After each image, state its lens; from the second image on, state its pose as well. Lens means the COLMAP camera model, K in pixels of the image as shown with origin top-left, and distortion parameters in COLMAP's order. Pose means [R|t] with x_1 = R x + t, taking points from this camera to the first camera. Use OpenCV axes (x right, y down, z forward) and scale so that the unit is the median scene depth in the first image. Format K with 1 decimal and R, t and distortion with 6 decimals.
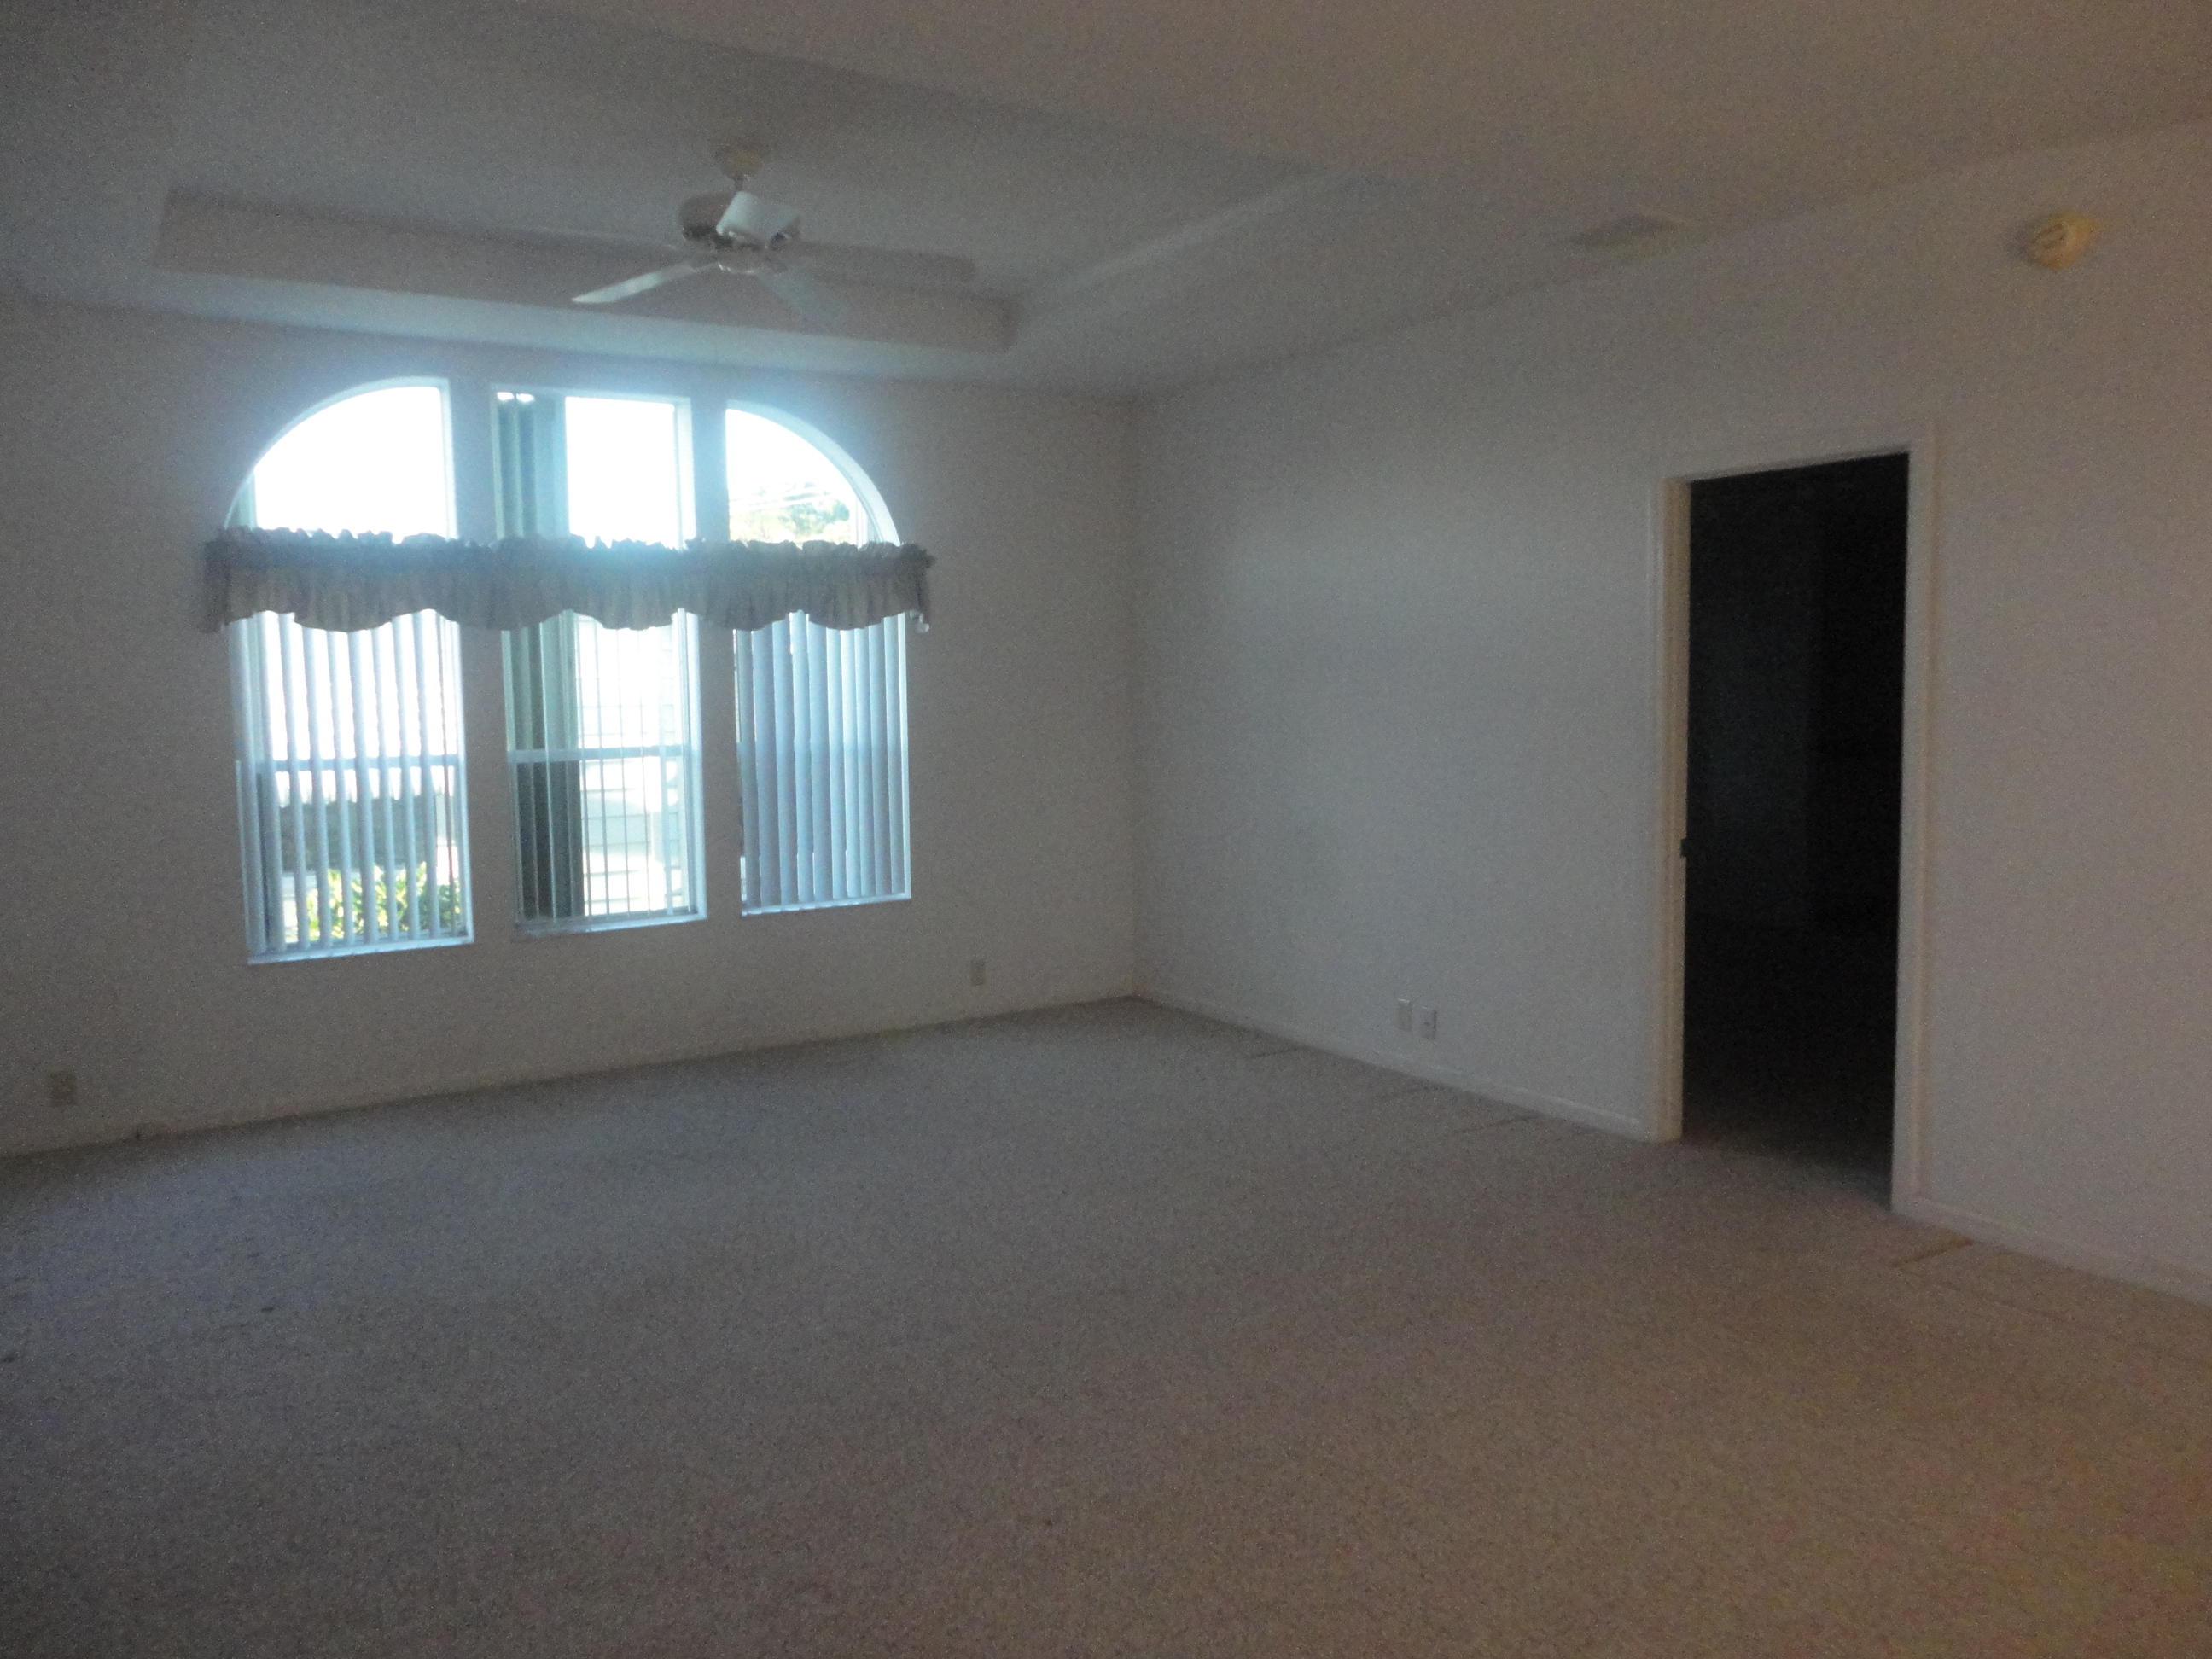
lens RADIAL K [[1617.3, 0, 1108.2], [0, 1617.3, 827.9], [0, 0, 1]] dist [0.003196, 0.000728]
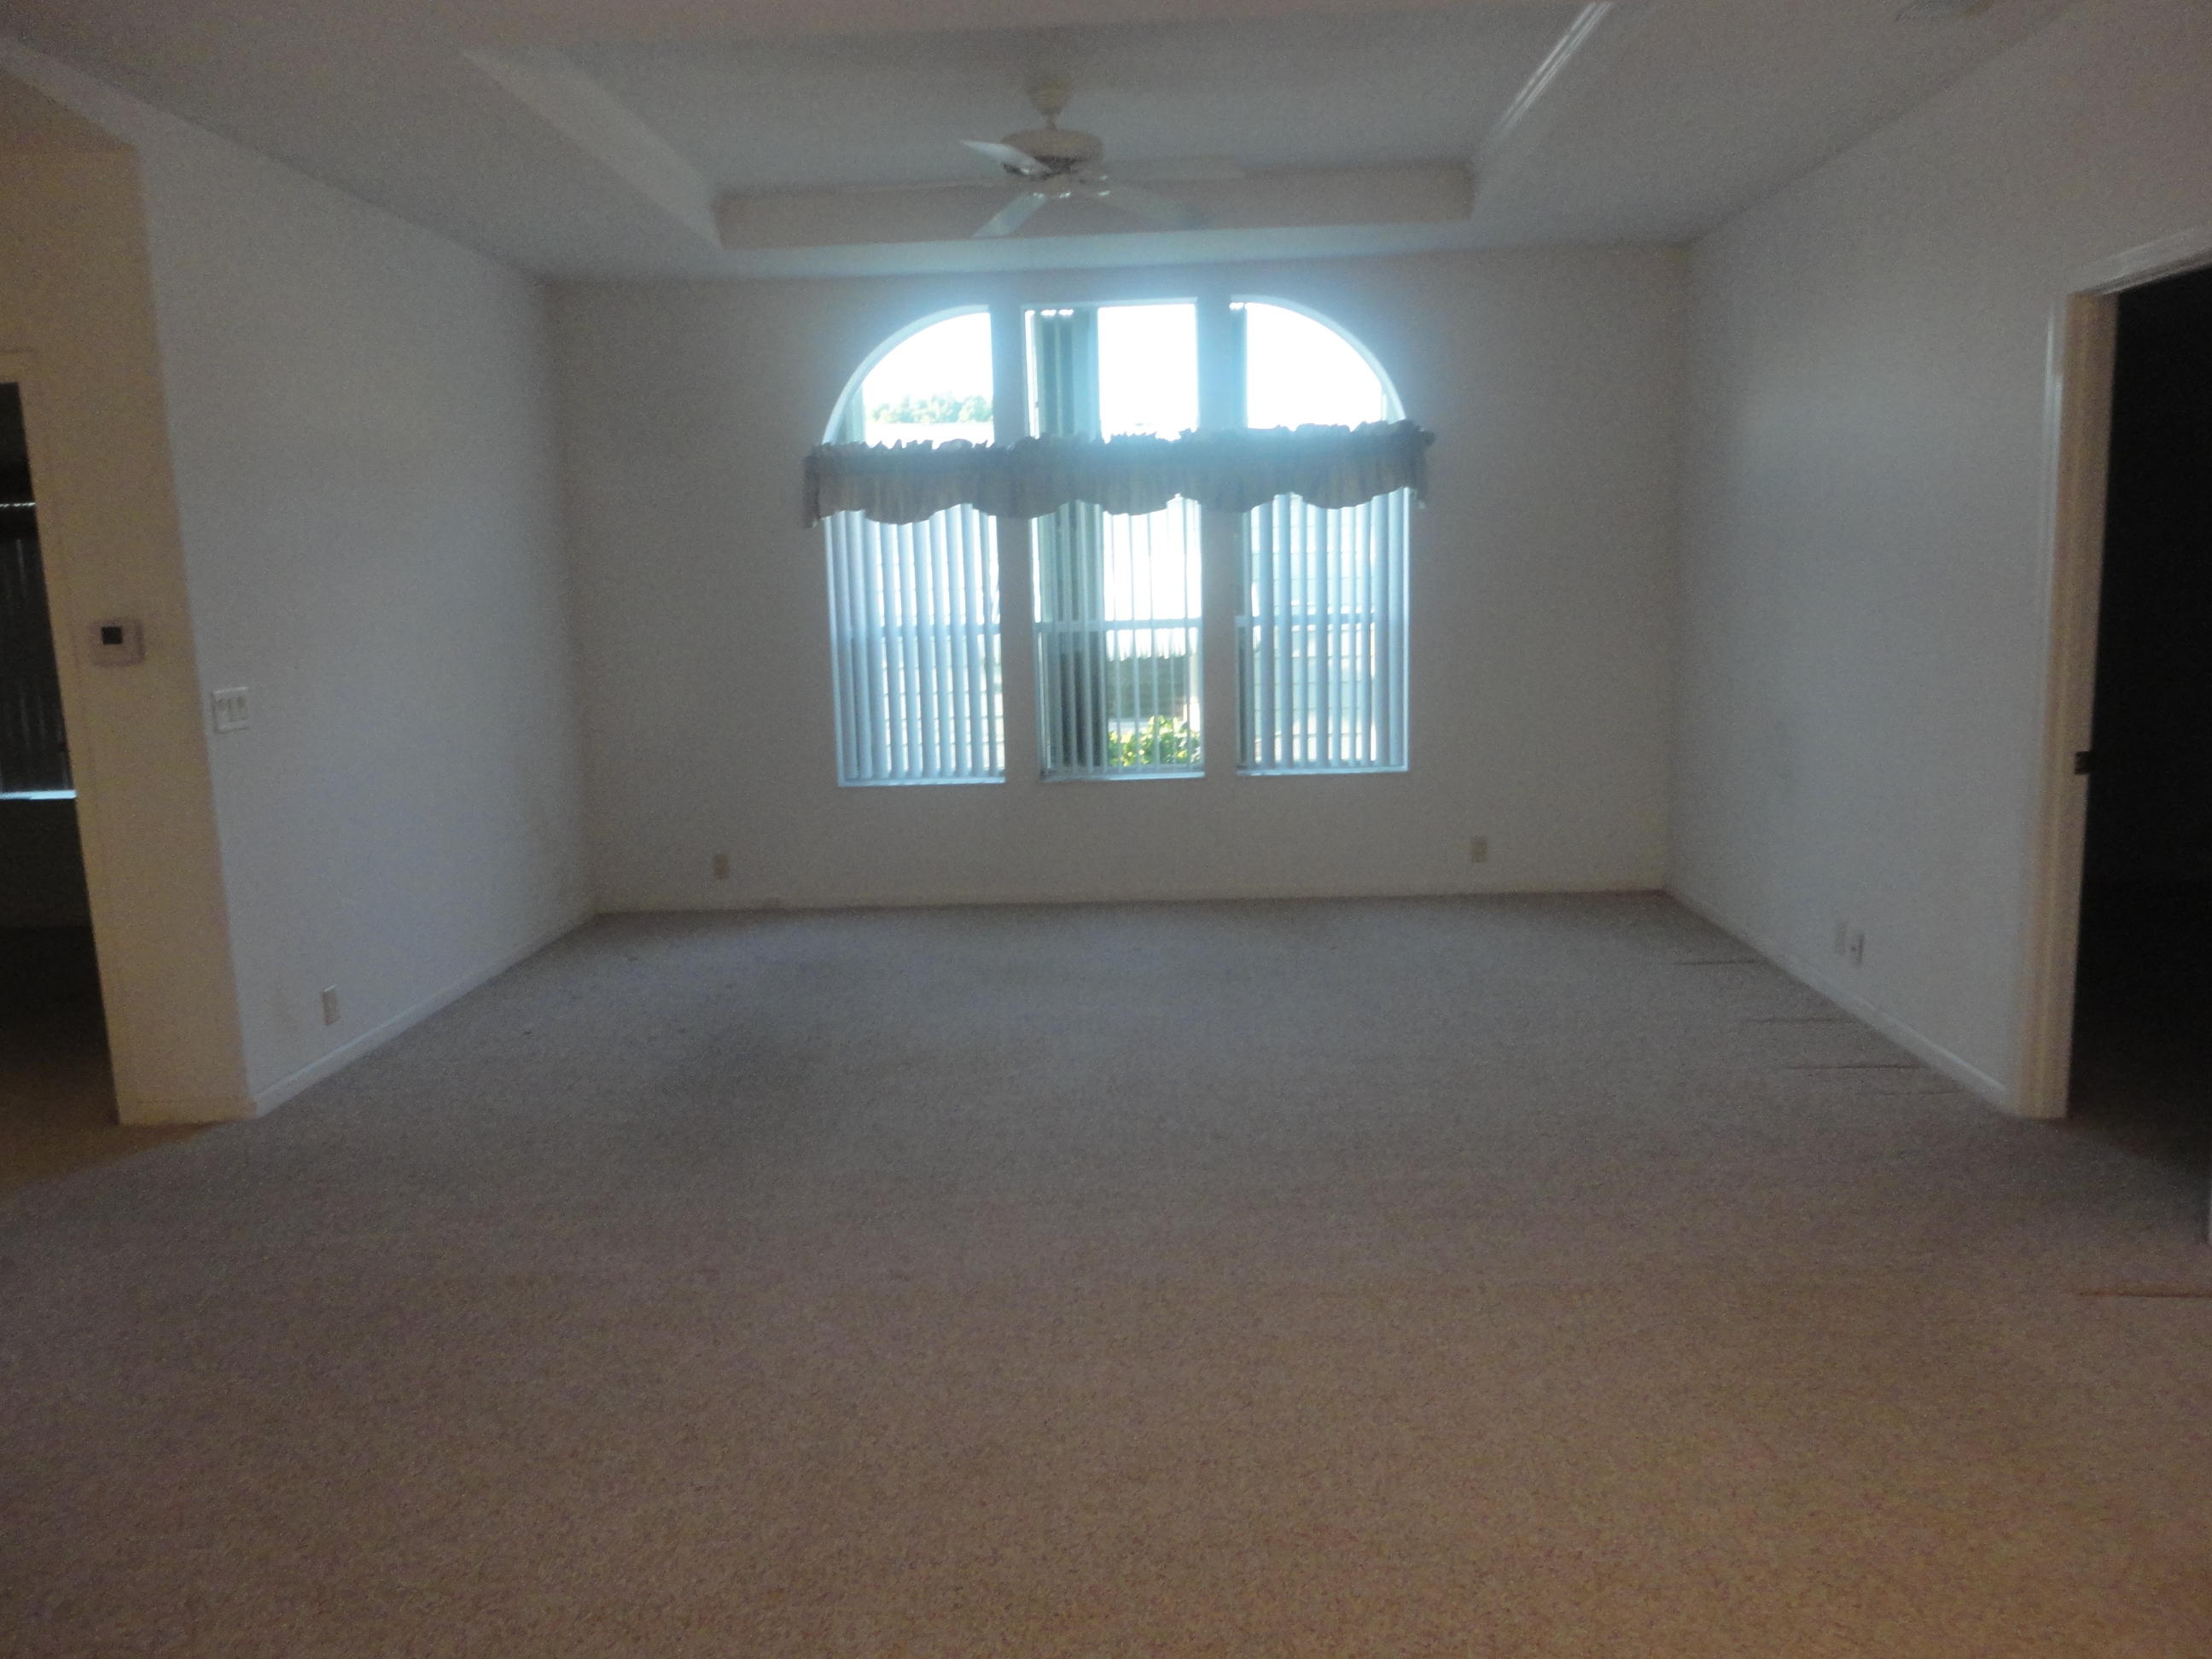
lens RADIAL K [[1617.3, 0, 1102.1], [0, 1617.3, 824.2], [0, 0, 1]] dist [0.003196, 0.000728]
pose [[0.826825, 0.082530, -0.556371, 0.339933], [-0.036968, 0.995012, 0.092658, -0.012111], [0.561243, -0.056044, 0.825751, 0.047312]]
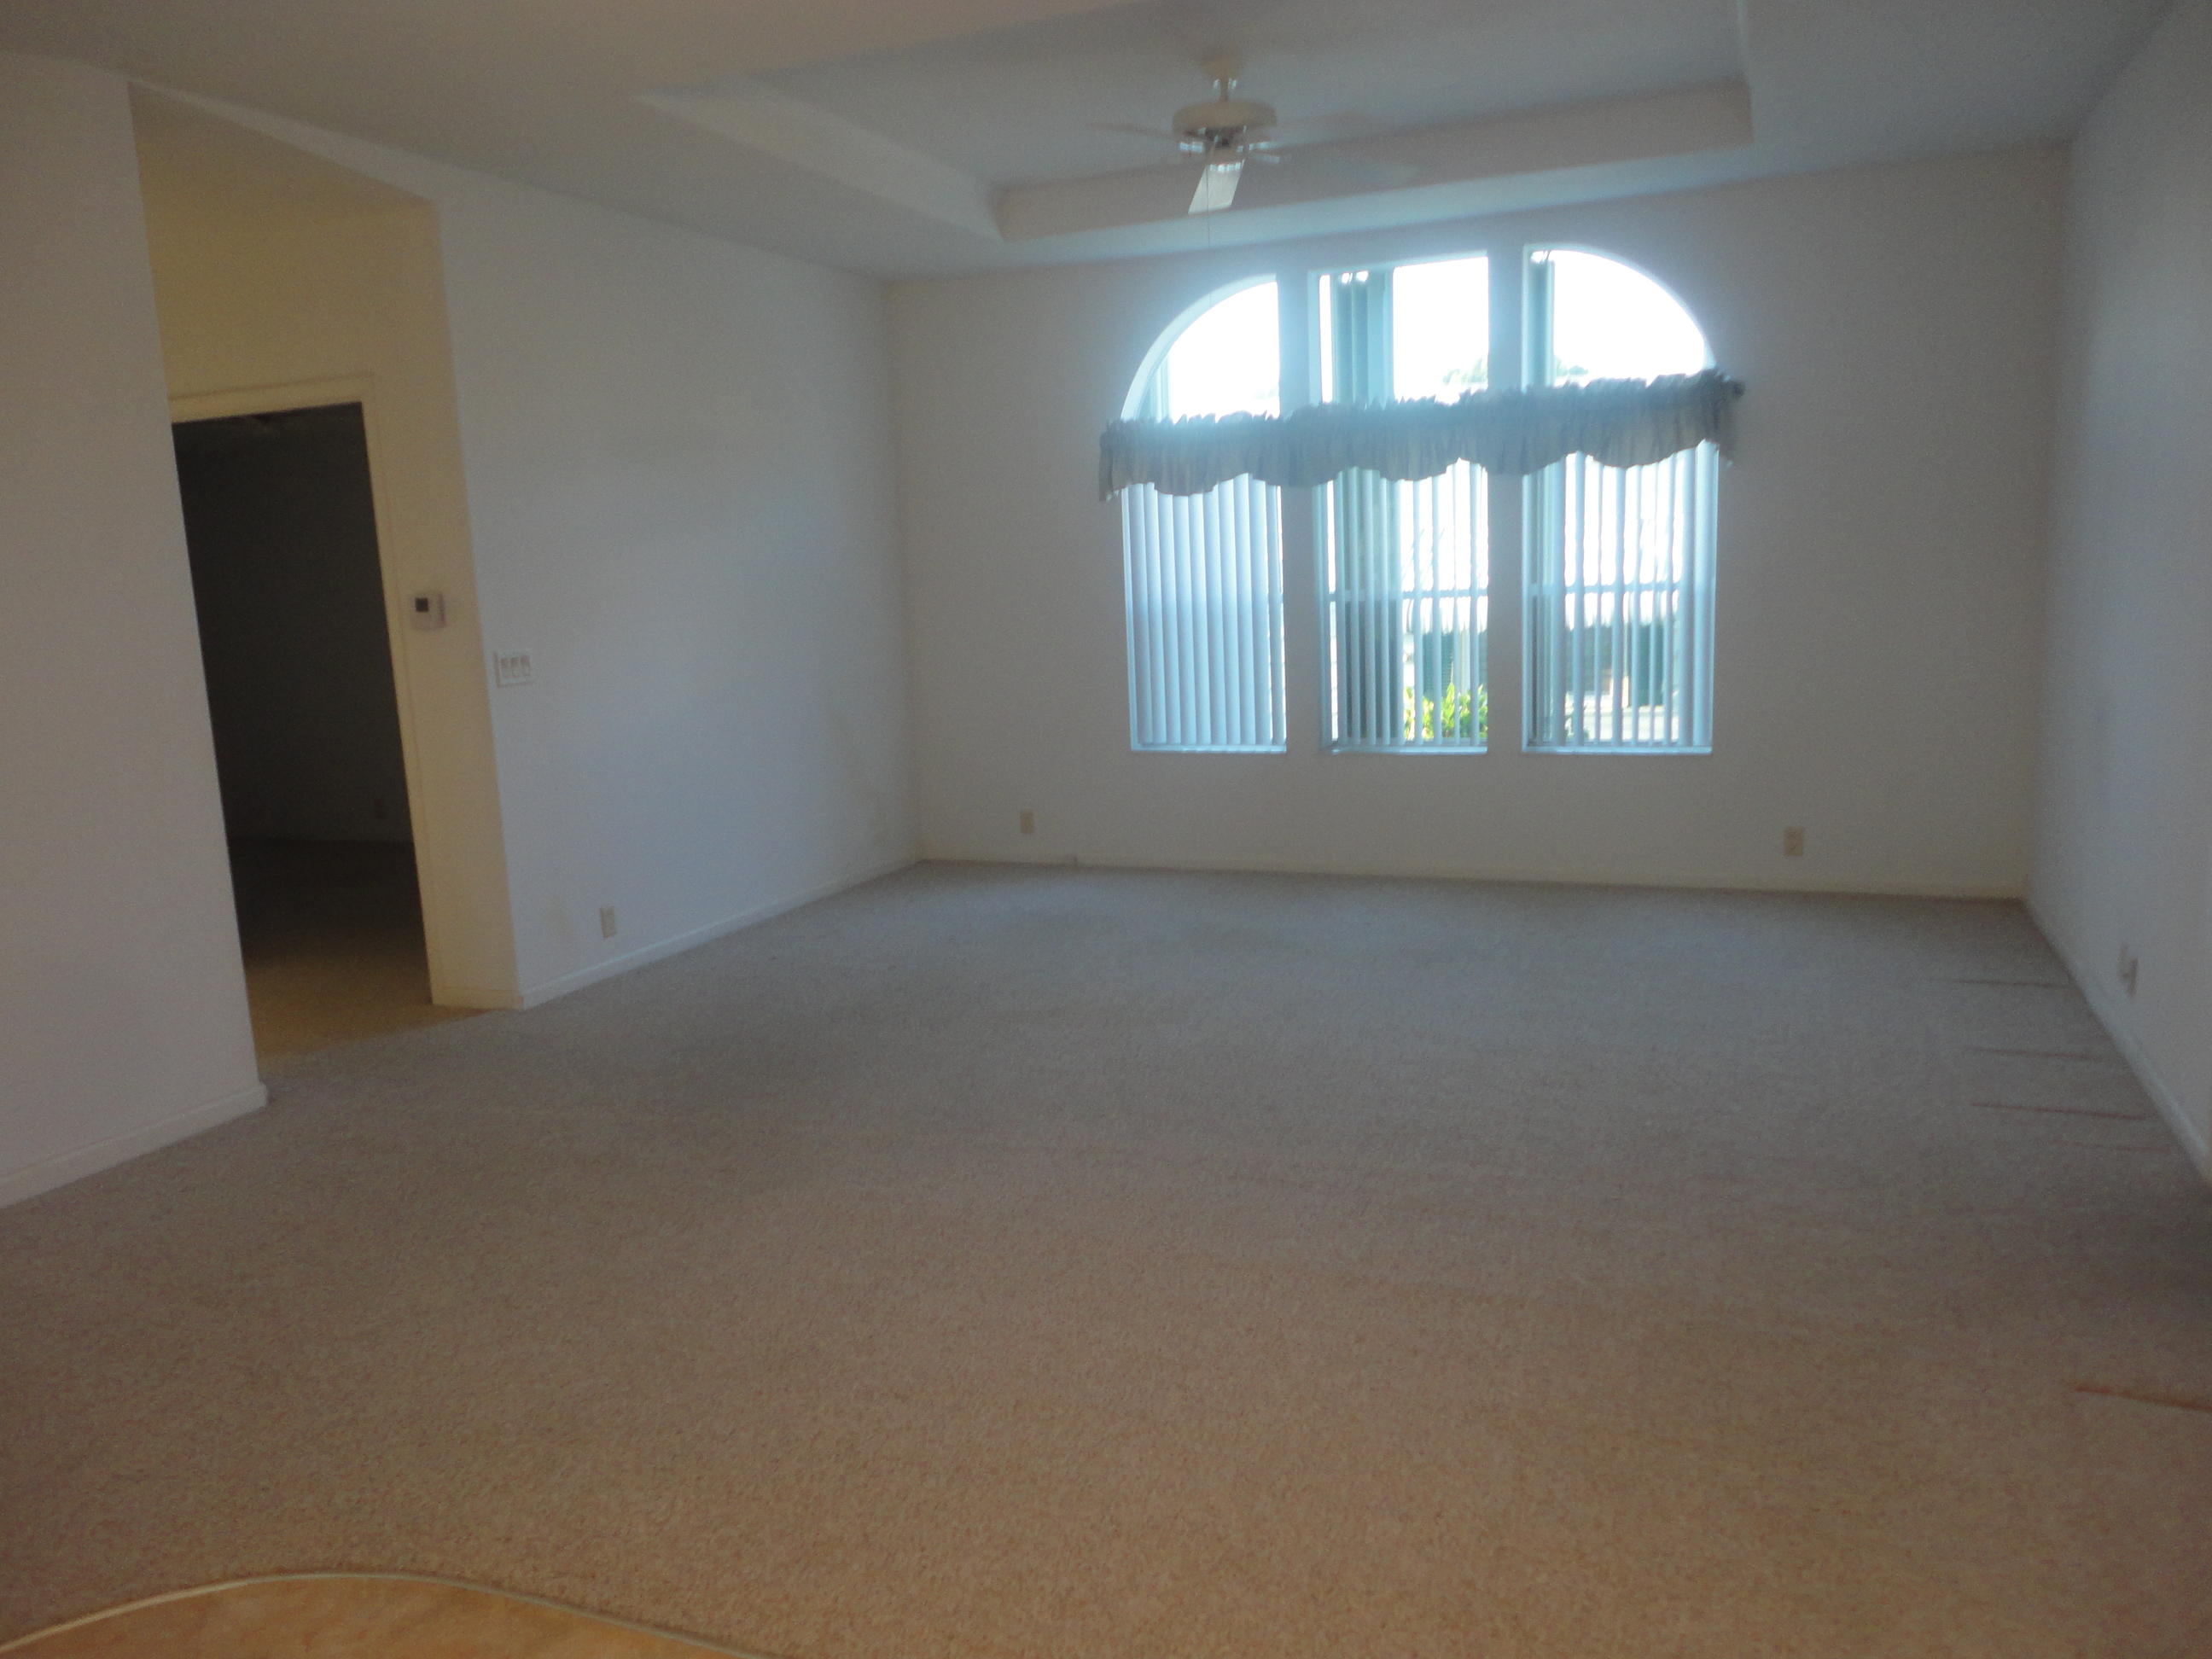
lens RADIAL K [[1617.3, 0, 1106.9], [0, 1617.3, 826.3], [0, 0, 1]] dist [0.003196, 0.000728]
pose [[0.580585, 0.127628, -0.804135, 0.510299], [-0.042980, 0.991065, 0.126265, -0.020570], [0.813065, -0.038746, 0.580883, 0.188257]]
